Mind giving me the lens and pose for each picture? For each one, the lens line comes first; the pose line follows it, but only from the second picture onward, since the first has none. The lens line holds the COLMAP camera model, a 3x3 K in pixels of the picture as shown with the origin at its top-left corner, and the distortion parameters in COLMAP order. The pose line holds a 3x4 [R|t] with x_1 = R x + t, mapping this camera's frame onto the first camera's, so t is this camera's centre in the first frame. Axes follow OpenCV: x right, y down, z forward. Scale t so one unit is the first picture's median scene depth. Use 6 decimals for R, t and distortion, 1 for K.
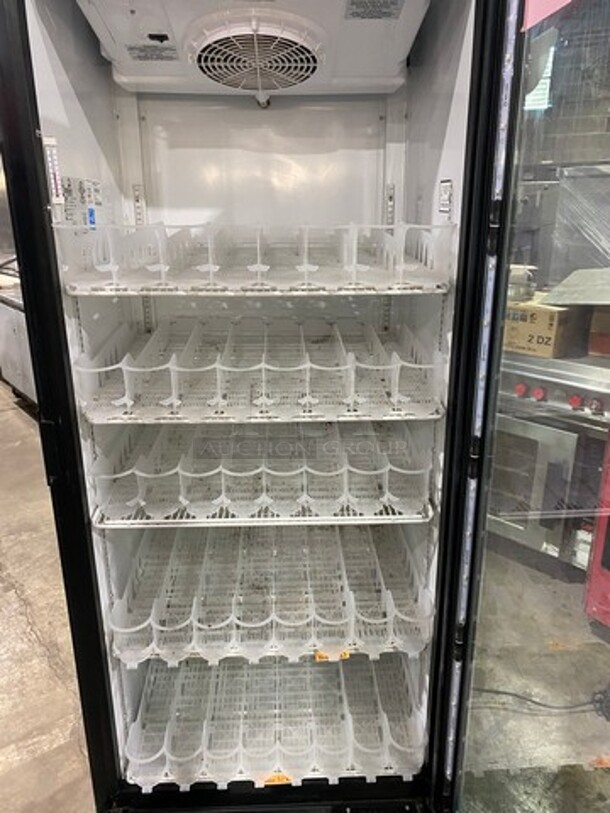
lens RADIAL K [[625.1, 0, 305.0], [0, 625.1, 406.5], [0, 0, 1]] dist [0.001944, 0.004075]
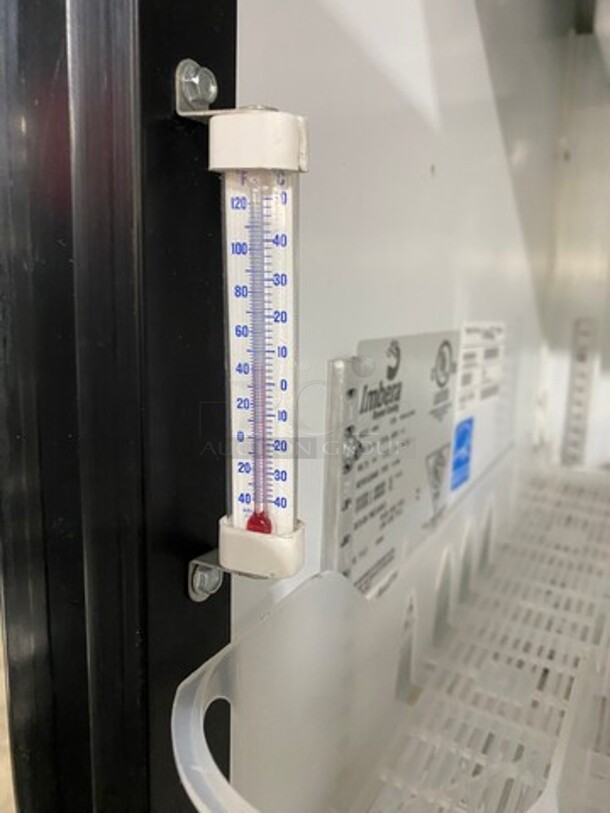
lens RADIAL K [[625.1, 0, 305.0], [0, 625.1, 406.5], [0, 0, 1]] dist [0.001944, 0.004075]
pose [[0.850784, 0.124191, -0.510630, -0.269337], [-0.192321, 0.977849, -0.082611, -0.298091], [0.489059, 0.168489, 0.855823, 0.745478]]
